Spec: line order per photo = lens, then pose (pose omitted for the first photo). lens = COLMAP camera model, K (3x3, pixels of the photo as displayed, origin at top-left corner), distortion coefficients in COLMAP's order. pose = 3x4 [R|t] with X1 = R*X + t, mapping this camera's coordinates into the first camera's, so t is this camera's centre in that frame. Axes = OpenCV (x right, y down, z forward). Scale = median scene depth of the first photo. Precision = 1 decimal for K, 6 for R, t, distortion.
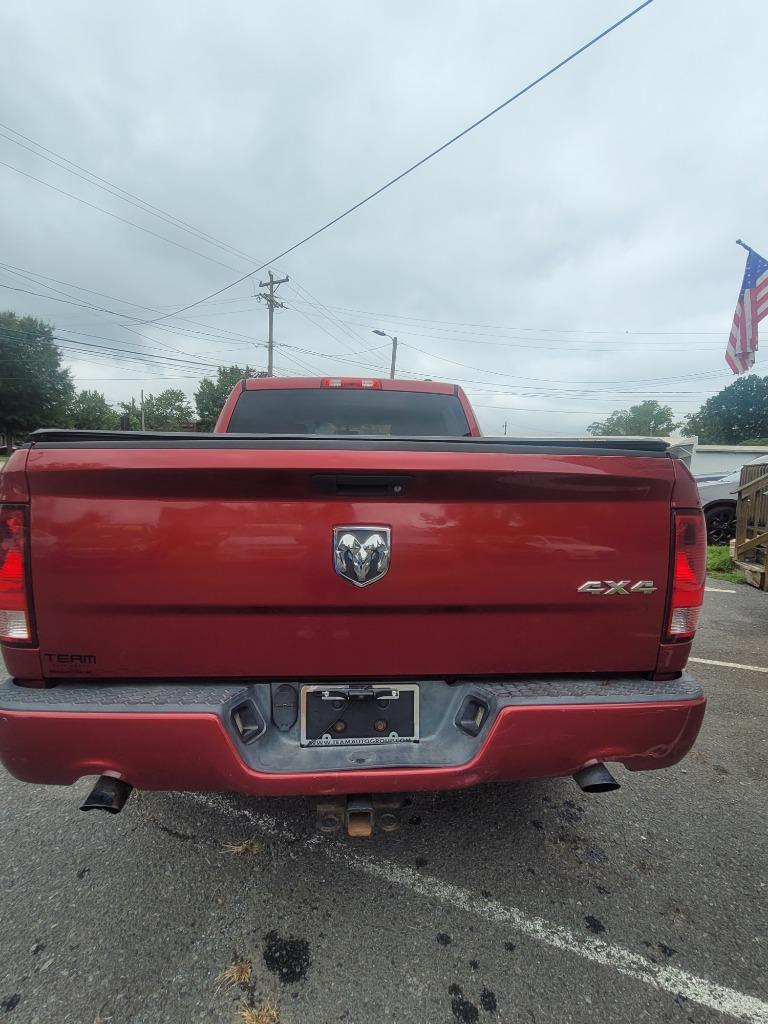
lens RADIAL K [[510.5, 0, 366.5], [0, 510.5, 513.4], [0, 0, 1]] dist [-0.006133, 0.006896]
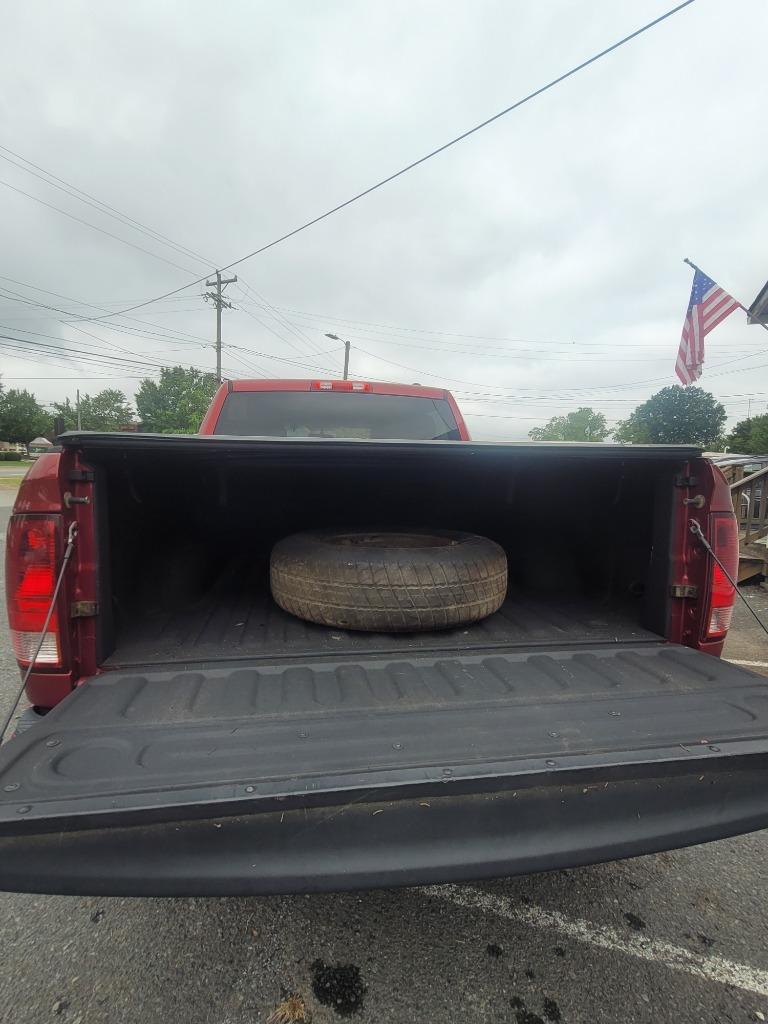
lens RADIAL K [[510.5, 0, 359.9], [0, 510.5, 513.7], [0, 0, 1]] dist [-0.006133, 0.006896]
pose [[0.994263, -0.009319, 0.106557, -0.176077], [0.010014, 0.999932, -0.005990, -0.006103], [-0.106494, 0.007023, 0.994289, 0.035107]]
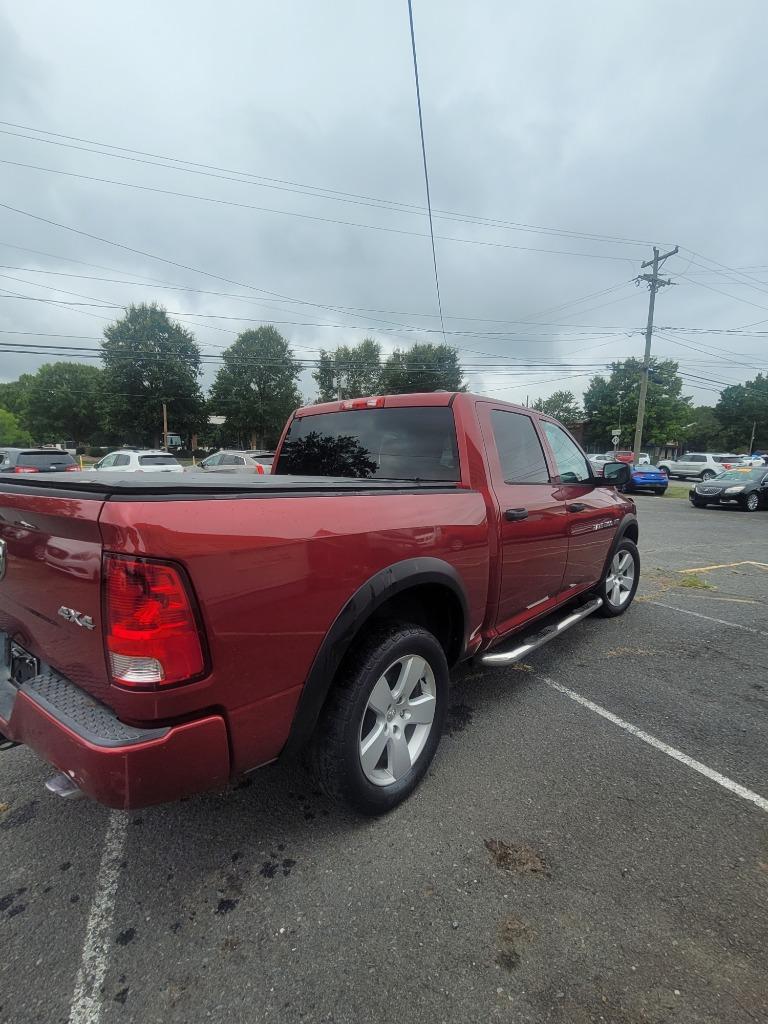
lens RADIAL K [[510.5, 0, 377.5], [0, 510.5, 513.6], [0, 0, 1]] dist [-0.006133, 0.006896]
pose [[0.712013, 0.058010, -0.699766, 1.337643], [-0.056707, 0.998077, 0.025041, -0.112159], [0.699873, 0.021852, 0.713933, 0.523055]]
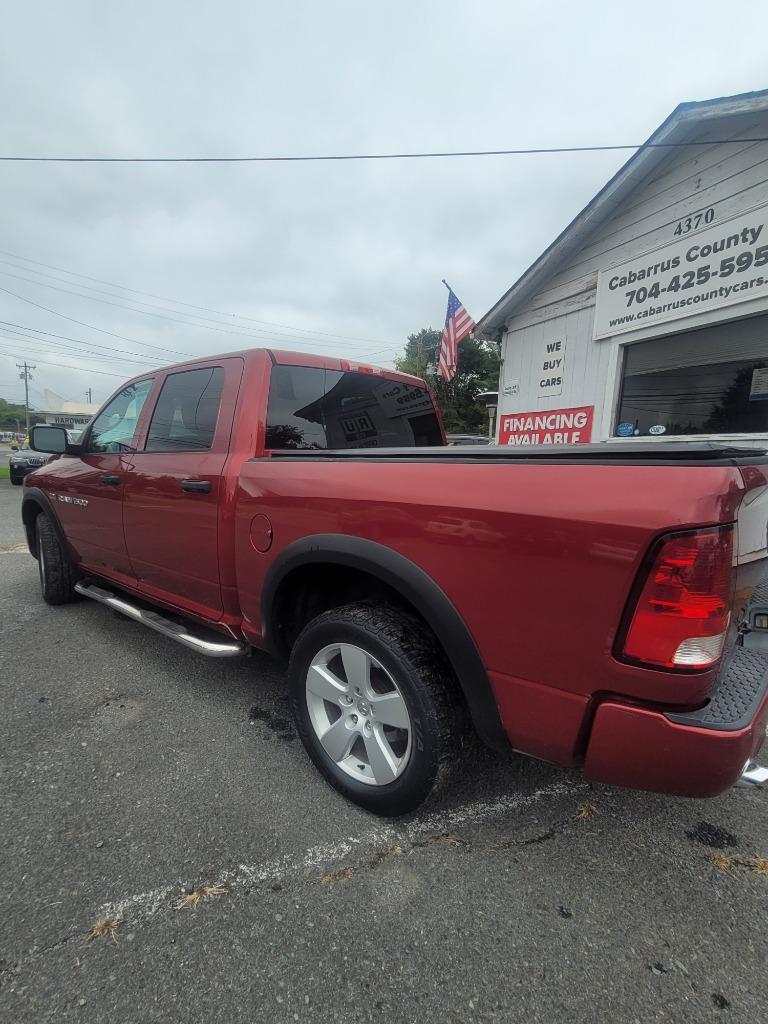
lens RADIAL K [[500.7, 0, 378.9], [0, 500.7, 520.7], [0, 0, 1]] dist [-0.002090, 0.001938]
pose [[0.685957, -0.109963, 0.719285, -1.373239], [0.057511, 0.993616, 0.097056, -0.121097], [-0.725366, -0.025209, 0.687902, 0.632228]]
